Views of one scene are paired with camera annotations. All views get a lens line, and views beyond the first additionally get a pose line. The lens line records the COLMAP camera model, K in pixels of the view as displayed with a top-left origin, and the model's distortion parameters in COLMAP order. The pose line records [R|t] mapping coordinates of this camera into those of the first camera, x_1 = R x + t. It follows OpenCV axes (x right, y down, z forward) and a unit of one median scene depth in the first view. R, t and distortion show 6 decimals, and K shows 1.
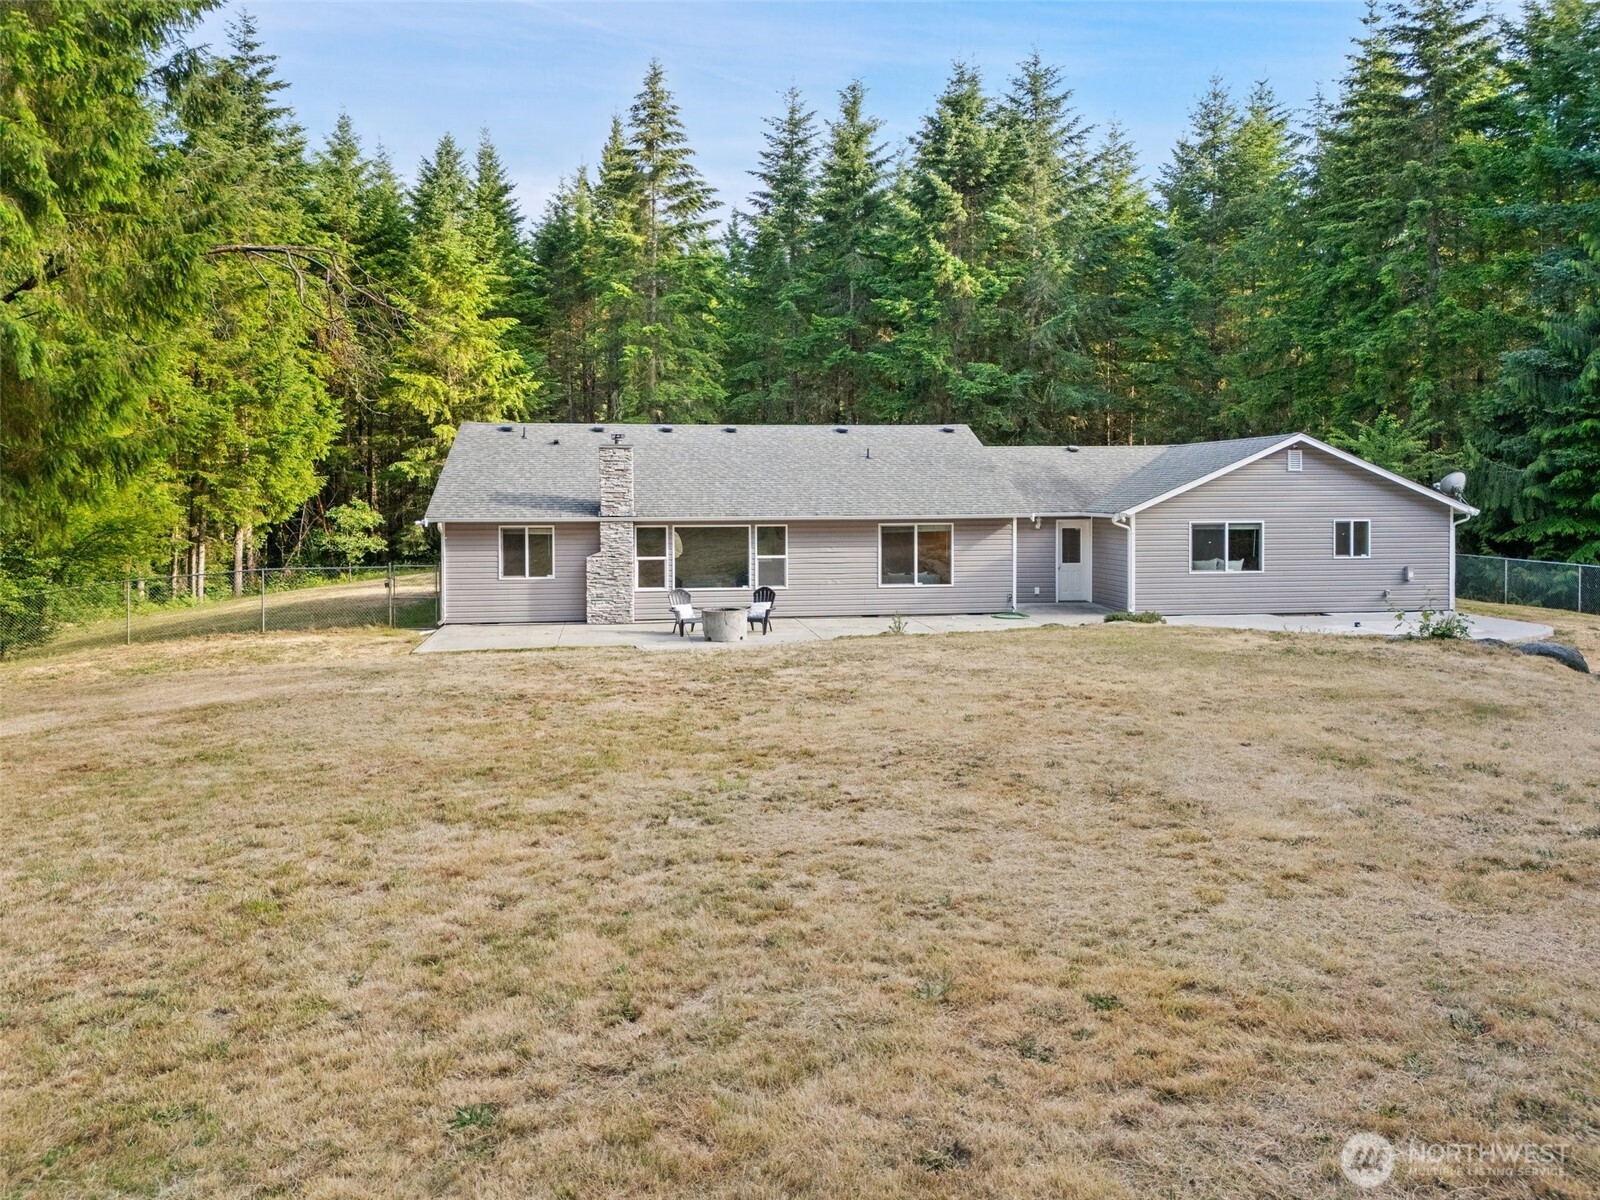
lens RADIAL K [[1122.0, 0, 800.0], [0, 1122.0, 600.0], [0, 0, 1]] dist [0.078998, 0.000149]
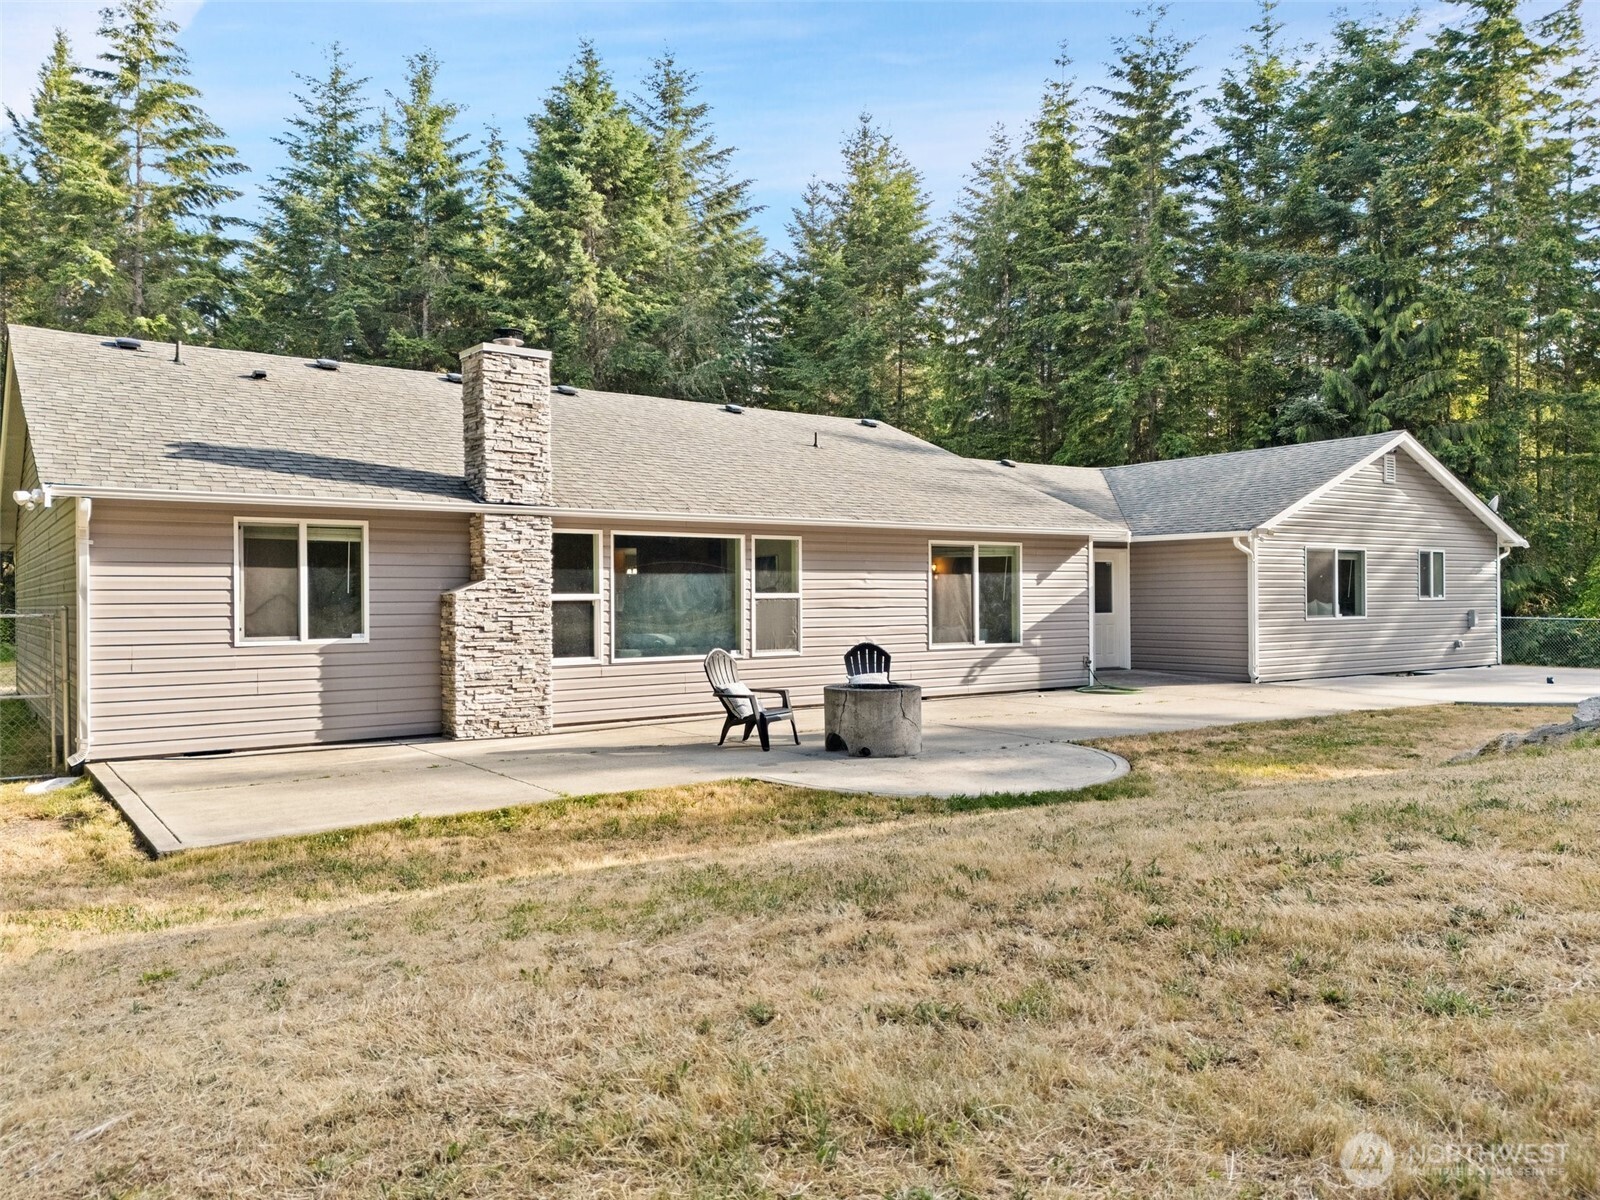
lens RADIAL K [[1163.9, 0, 799.7], [0, 1163.9, 639.4], [0, 0, 1]] dist [0.081806, -0.057535]
pose [[0.896936, -0.019520, 0.441730, -0.108677], [0.044733, 0.997905, -0.046733, 0.003662], [-0.439893, 0.061676, 0.895930, 0.206687]]
